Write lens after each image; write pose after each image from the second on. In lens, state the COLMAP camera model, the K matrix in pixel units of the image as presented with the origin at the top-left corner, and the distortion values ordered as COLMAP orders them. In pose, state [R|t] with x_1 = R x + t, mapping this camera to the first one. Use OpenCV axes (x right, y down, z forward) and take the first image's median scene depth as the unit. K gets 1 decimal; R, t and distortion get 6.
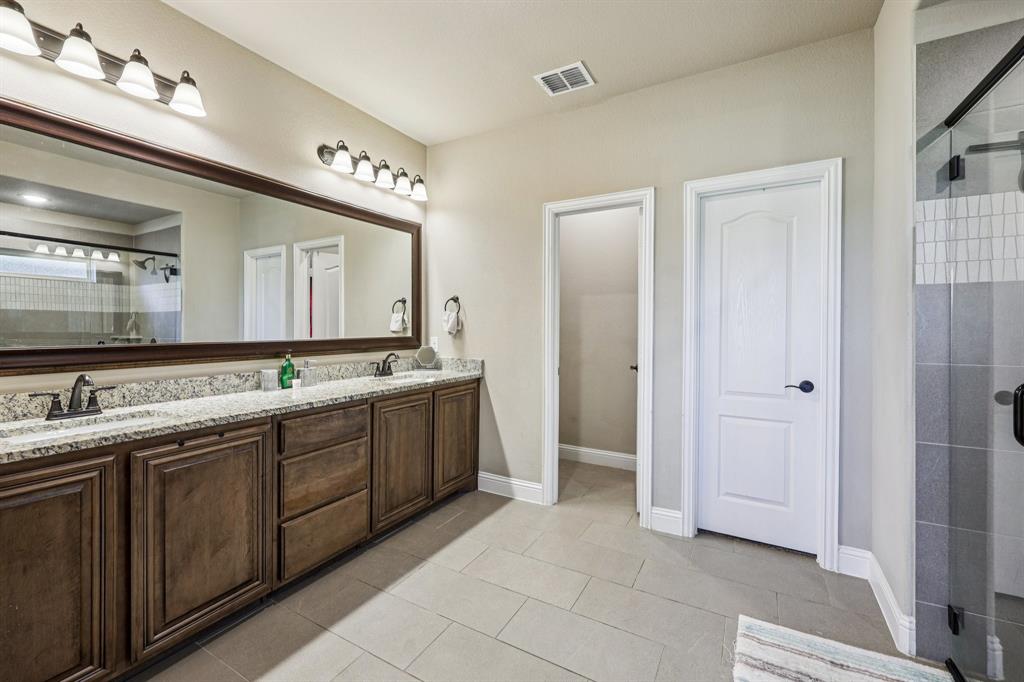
lens RADIAL K [[423.4, 0, 510.6], [0, 423.4, 331.5], [0, 0, 1]] dist [0.001407, 0.000021]
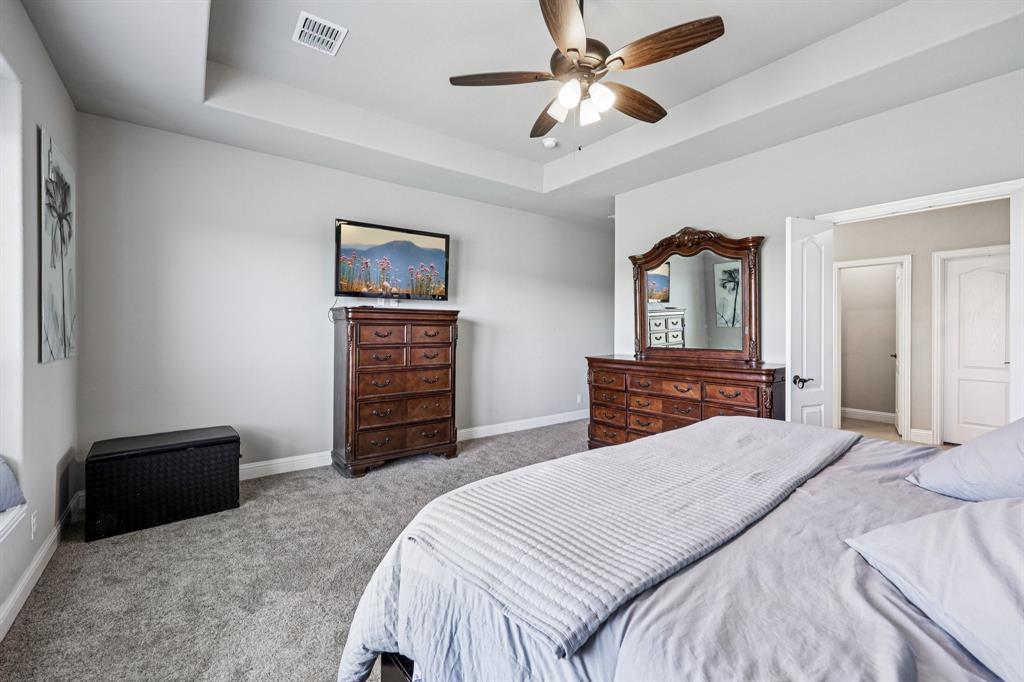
lens RADIAL K [[423.4, 0, 510.6], [0, 423.4, 331.5], [0, 0, 1]] dist [0.001407, 0.000021]
pose [[0.916804, -0.003884, -0.399317, -0.526689], [0.001736, 0.999982, -0.005742, 0.000555], [0.399333, 0.004571, 0.916795, -1.394214]]
